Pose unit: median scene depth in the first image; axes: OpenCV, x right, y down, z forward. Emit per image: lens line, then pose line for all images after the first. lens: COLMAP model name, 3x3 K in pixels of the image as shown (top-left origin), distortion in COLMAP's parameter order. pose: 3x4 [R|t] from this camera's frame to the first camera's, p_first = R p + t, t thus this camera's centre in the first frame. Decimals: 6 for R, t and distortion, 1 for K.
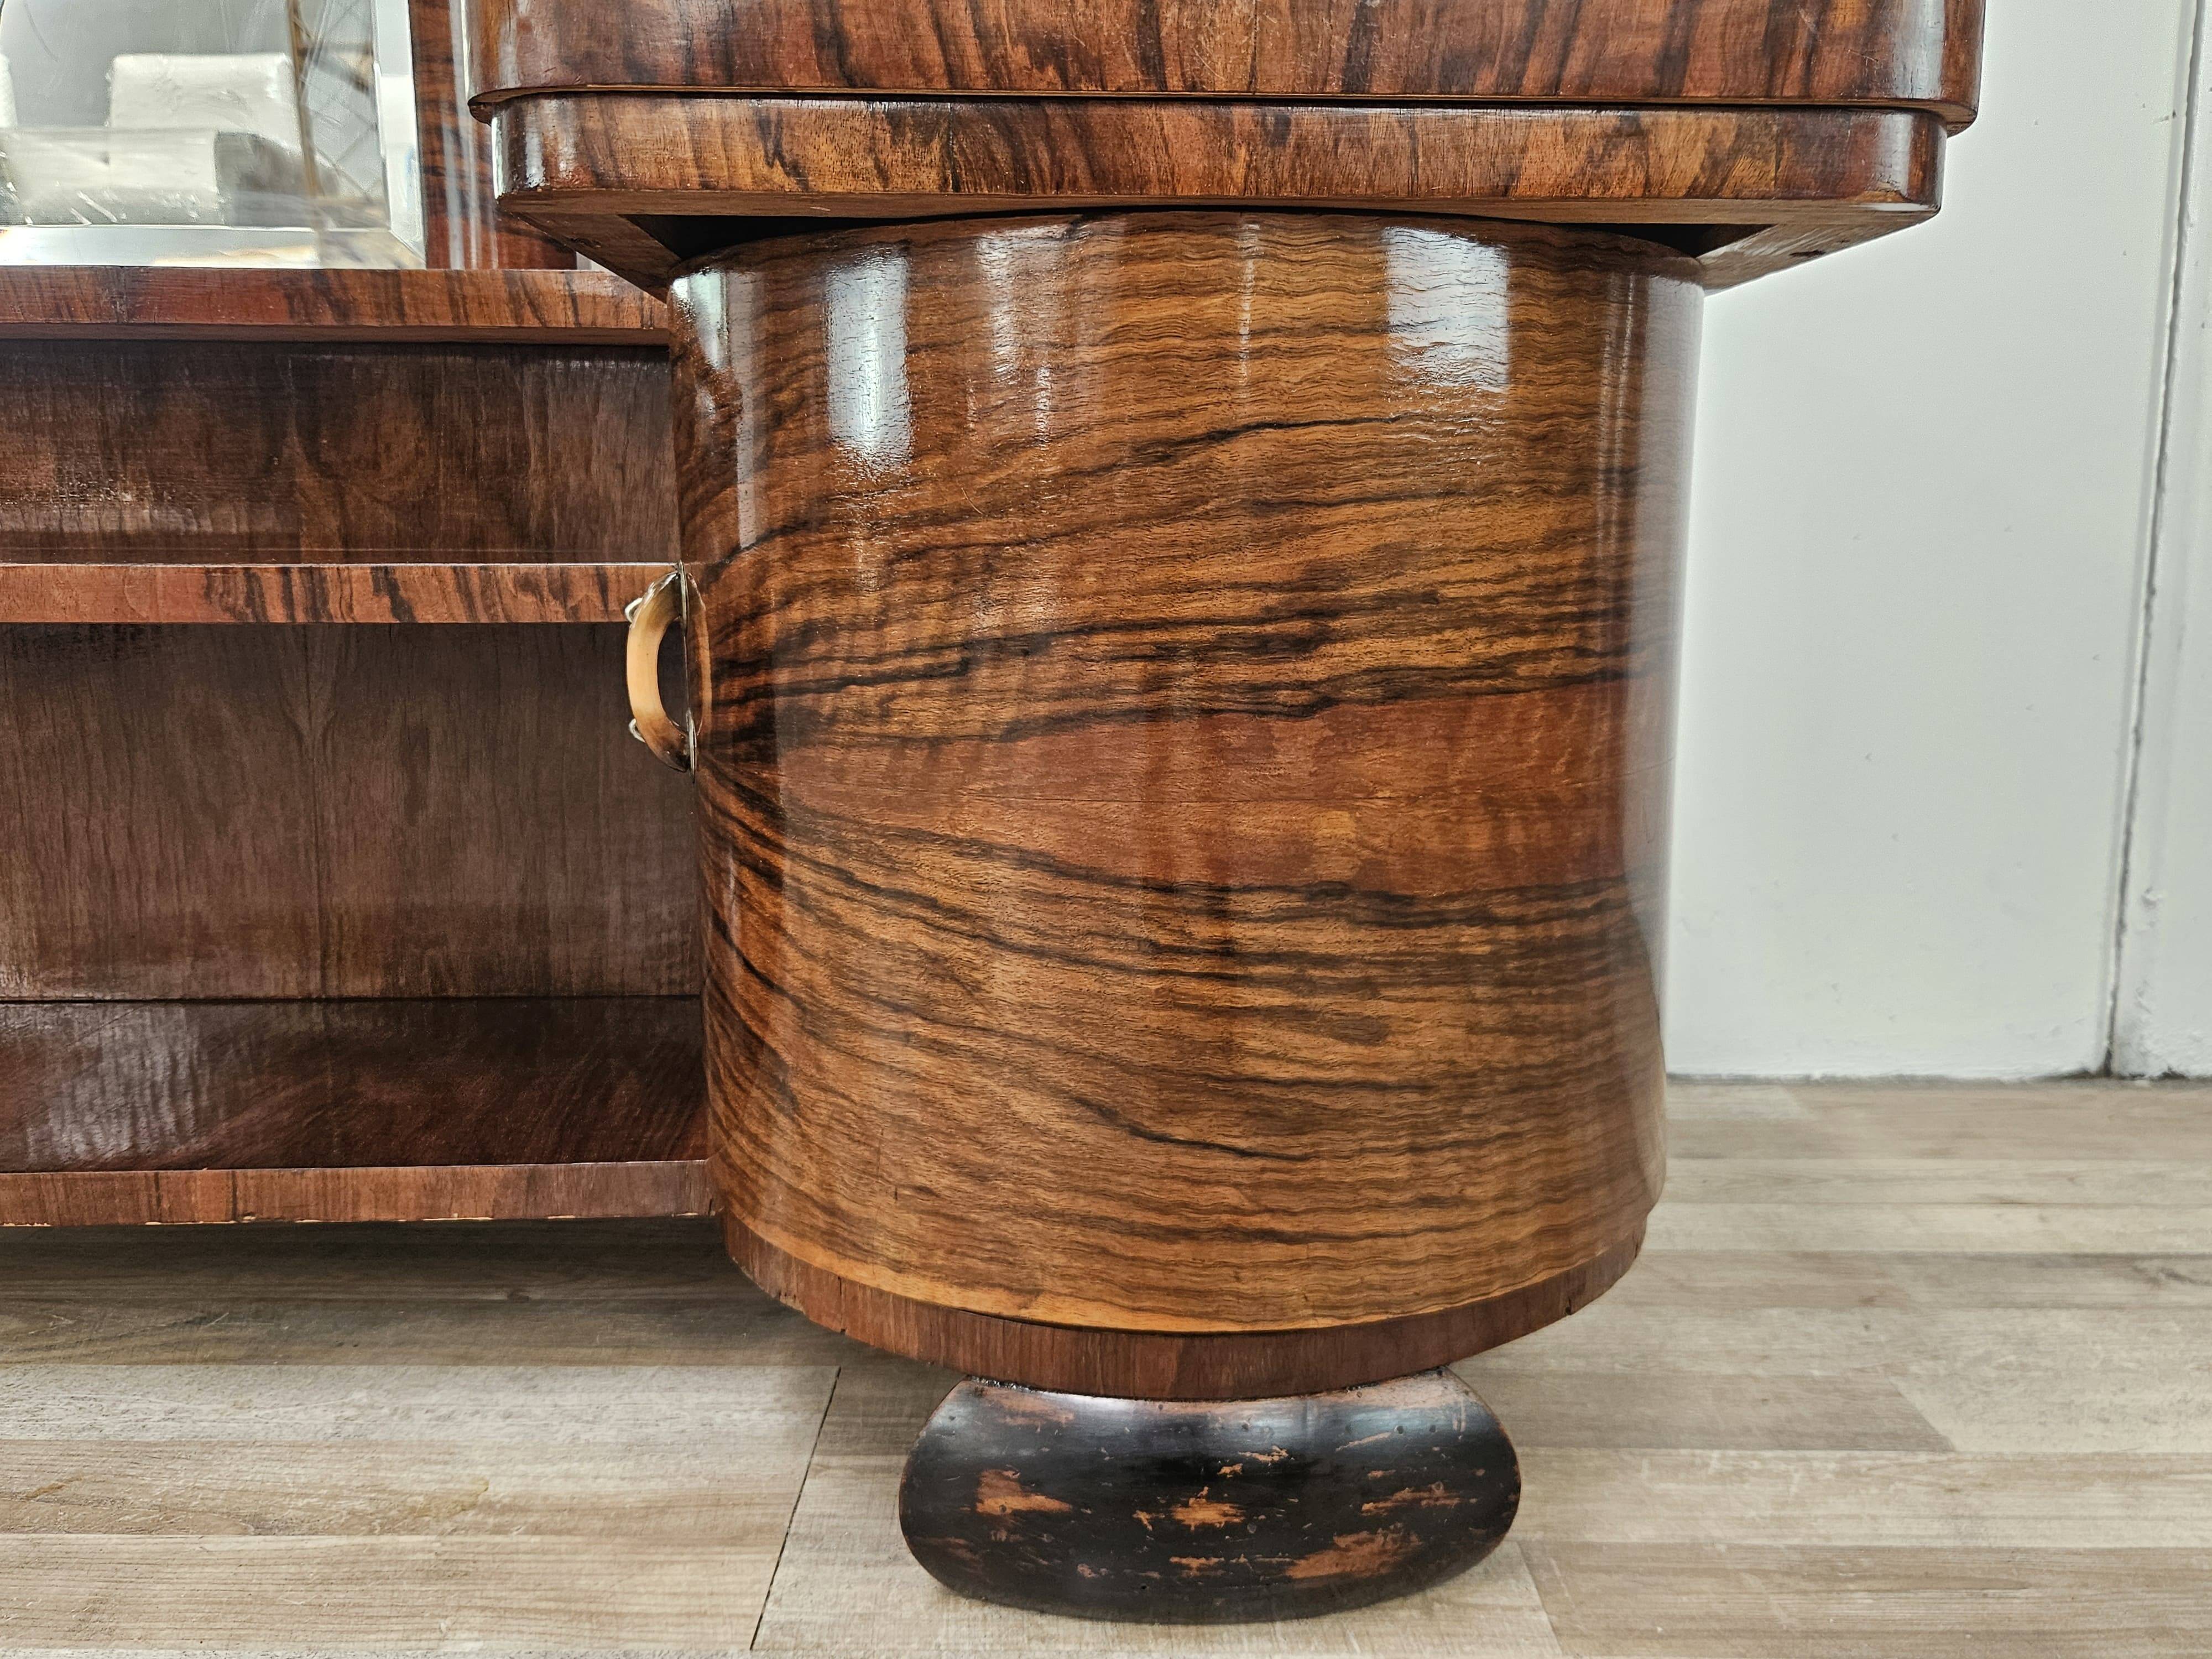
lens RADIAL K [[1825.4, 0, 1091.7], [0, 1825.4, 828.2], [0, 0, 1]] dist [0.052145, -0.029334]
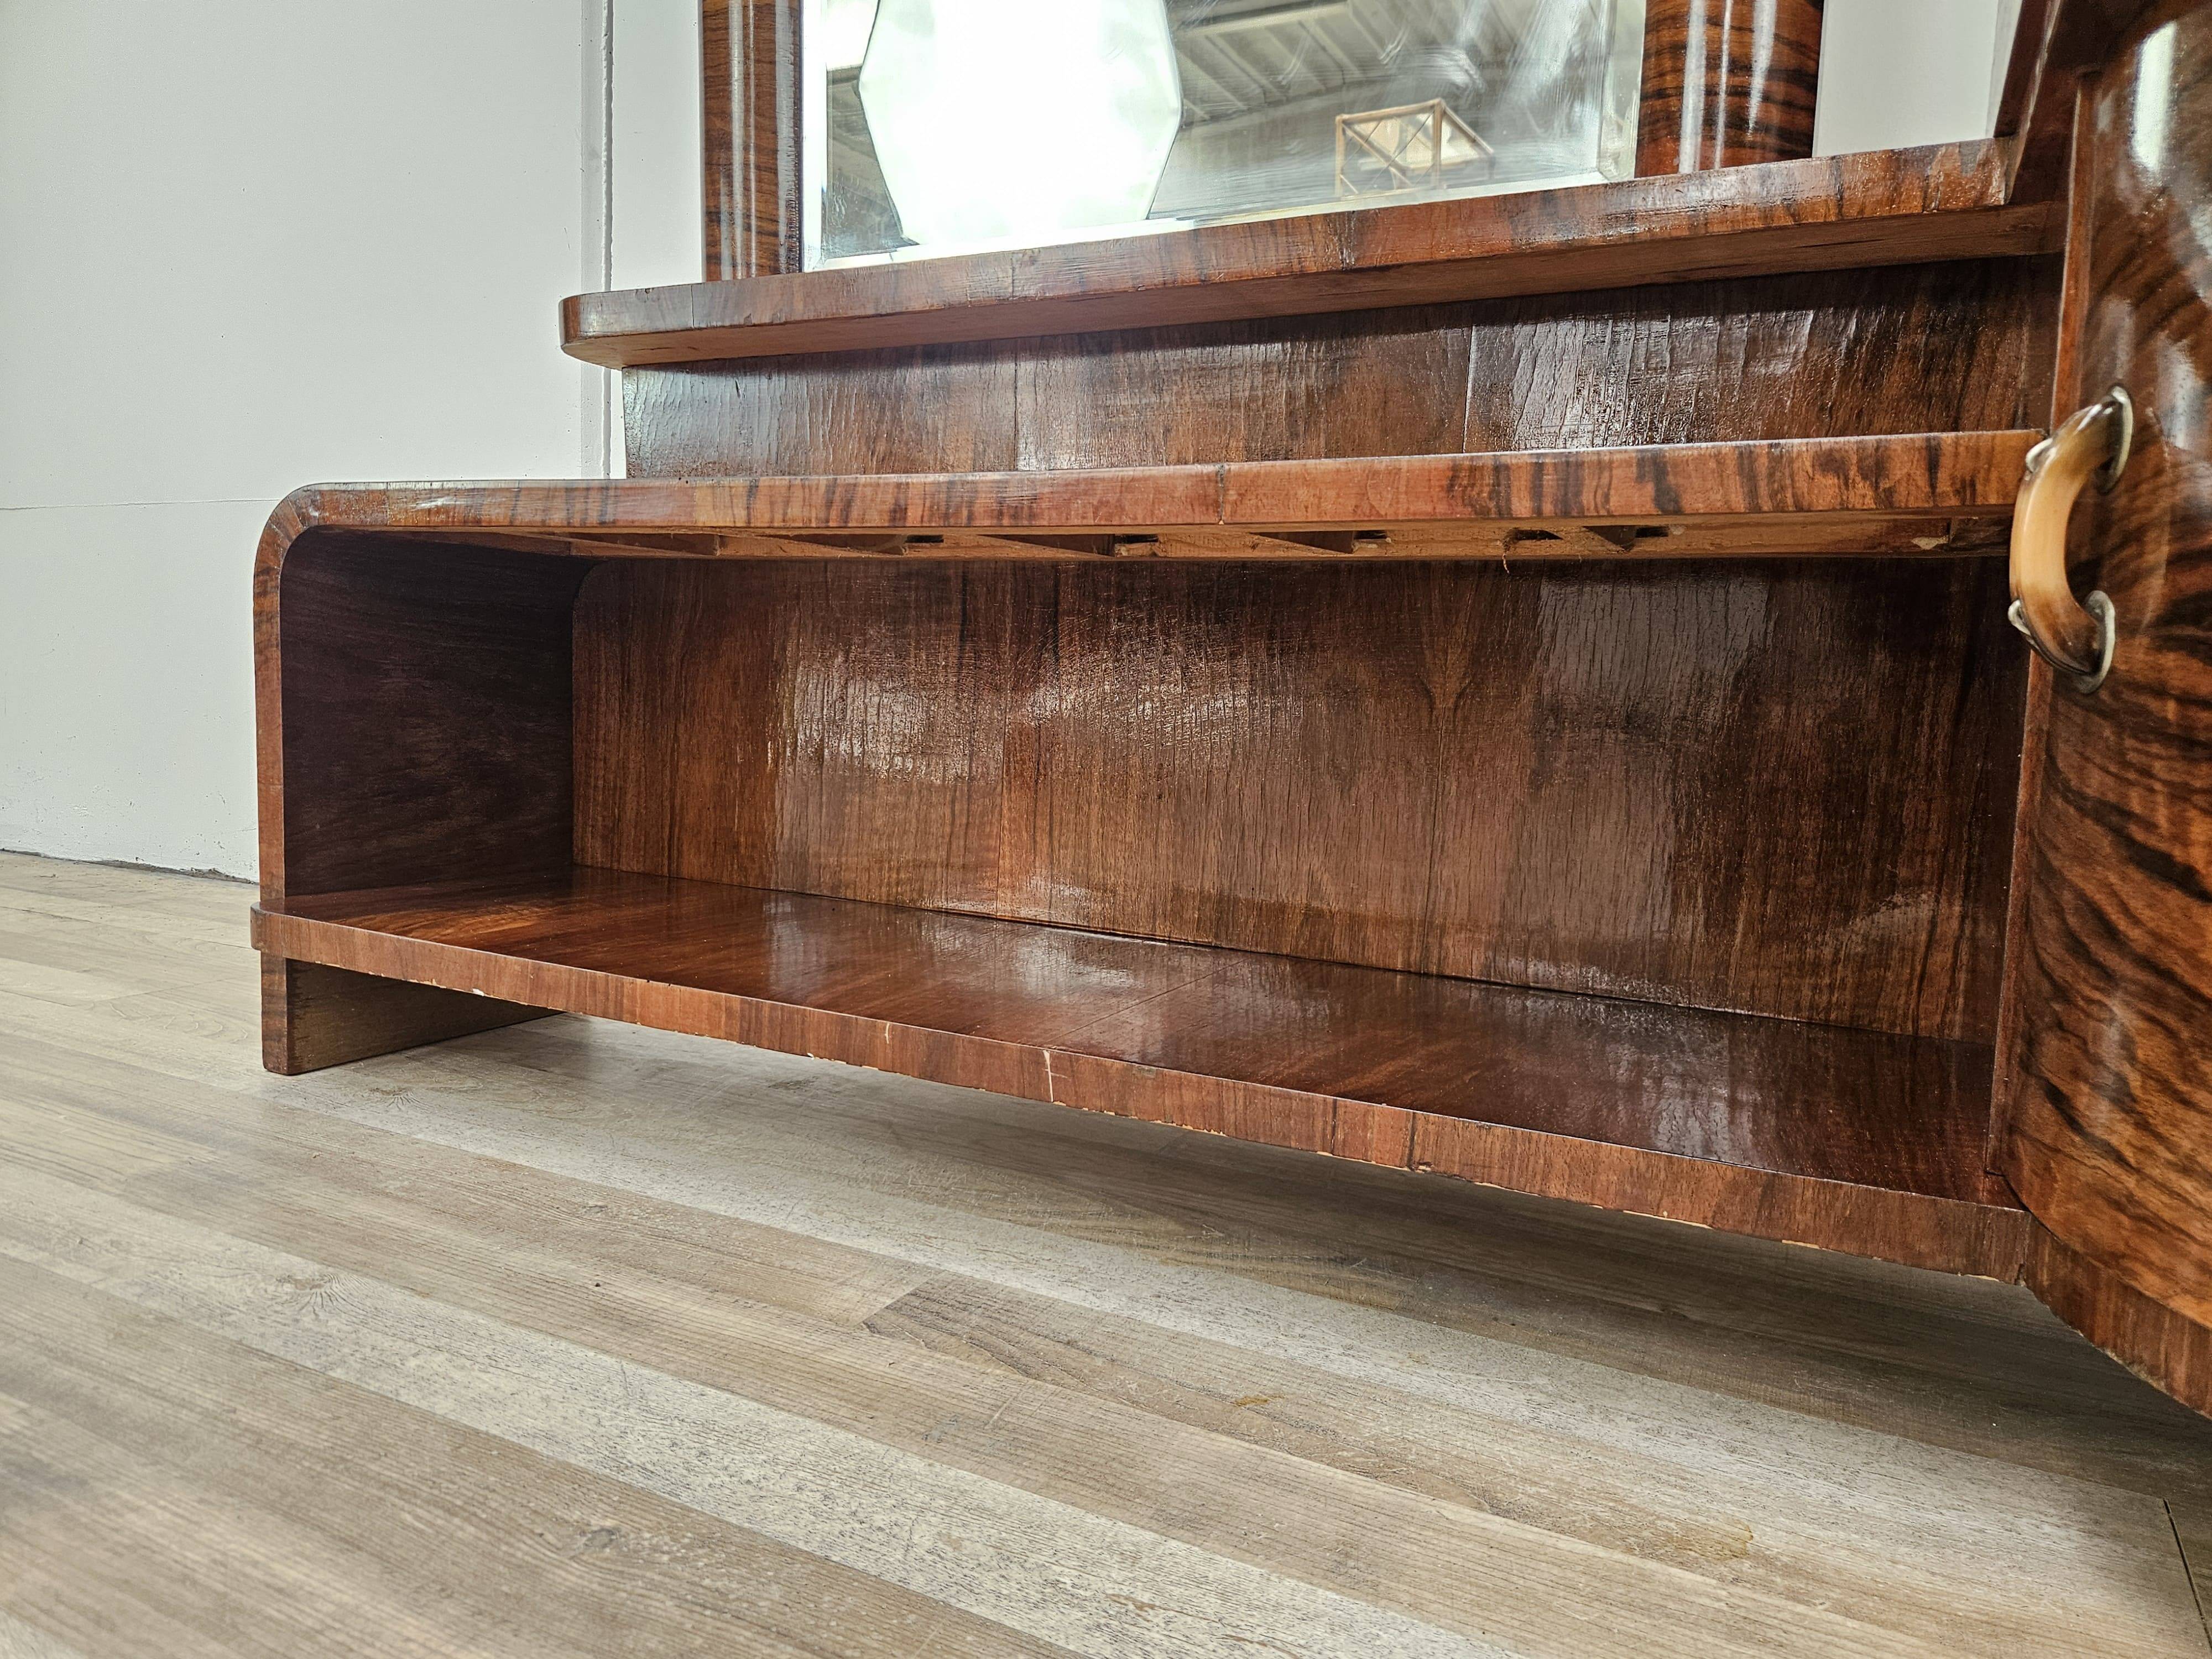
lens RADIAL K [[1518.8, 0, 1104.1], [0, 1518.8, 812.7], [0, 0, 1]] dist [0.050235, -0.046482]
pose [[0.881806, 0.073911, -0.465784, -0.320948], [-0.110113, 0.992612, -0.050953, 0.116211], [0.458577, 0.096220, 0.883430, 0.311124]]
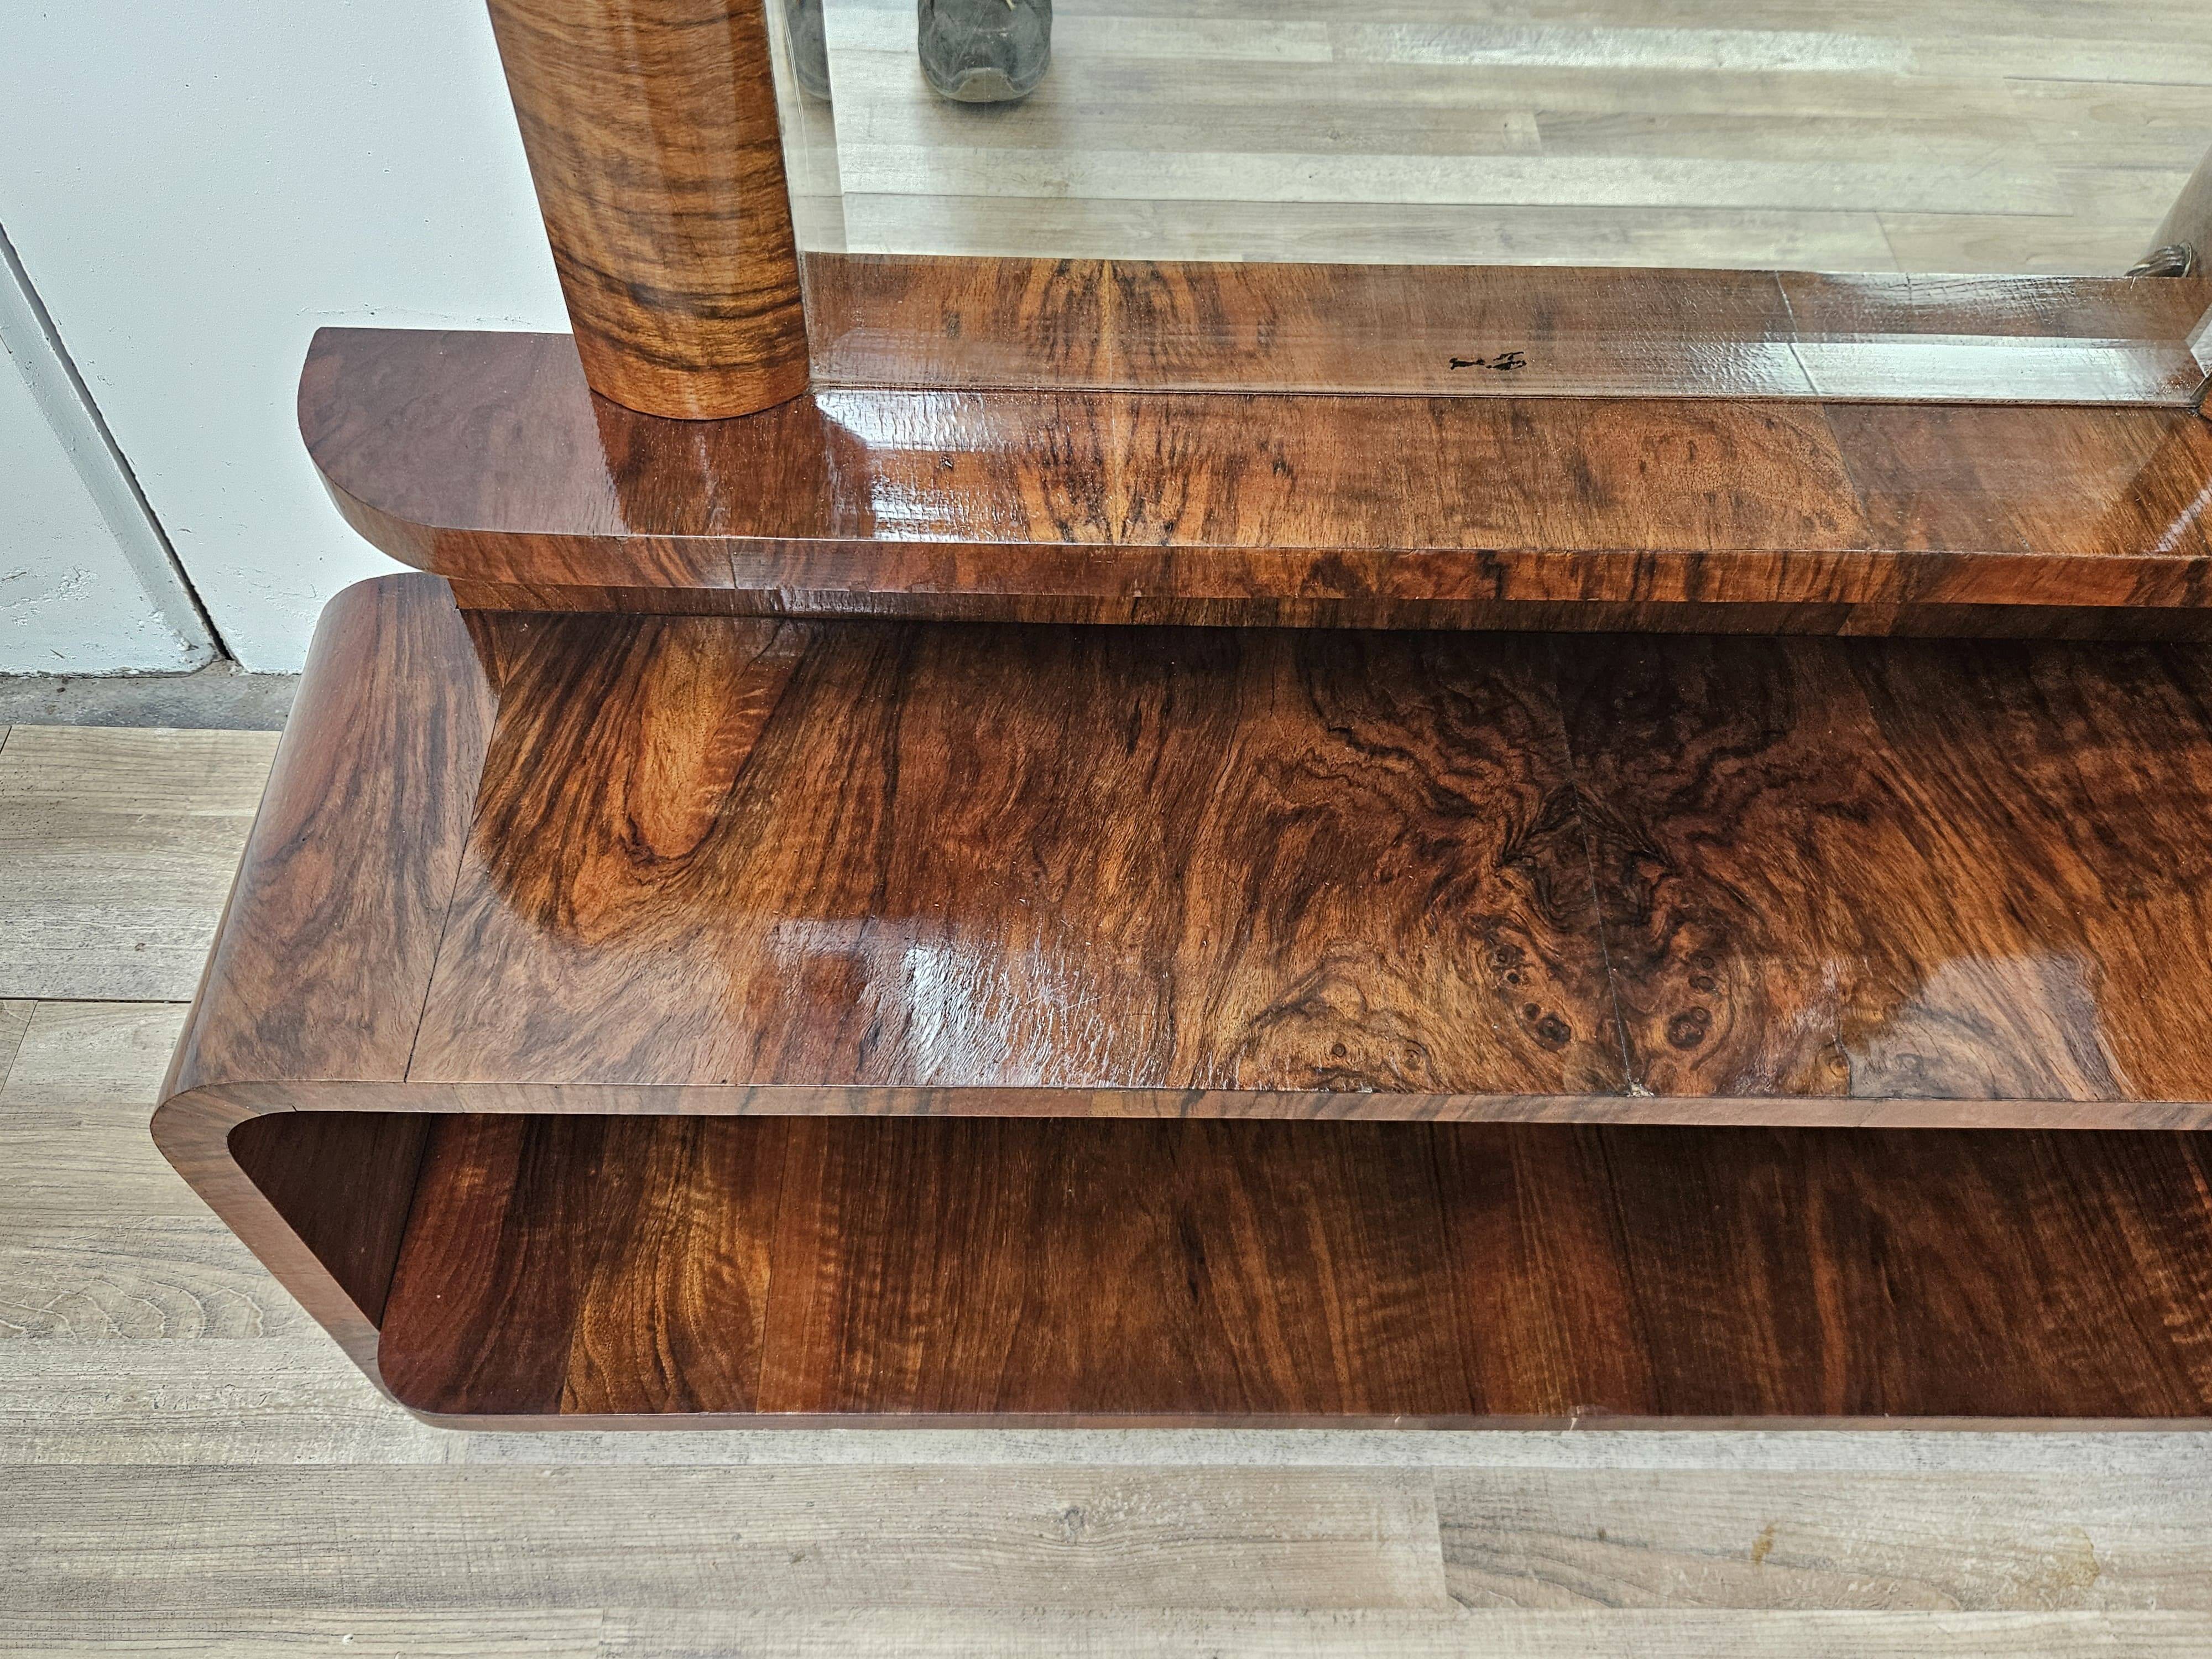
lens RADIAL K [[1723.9, 0, 1108.7], [0, 1723.9, 813.3], [0, 0, 1]] dist [0.055749, -0.057455]
pose [[0.999413, 0.016682, 0.029918, -1.222084], [-0.032999, 0.703193, 0.710233, -0.997925], [-0.009190, -0.710803, 0.703331, 0.624932]]
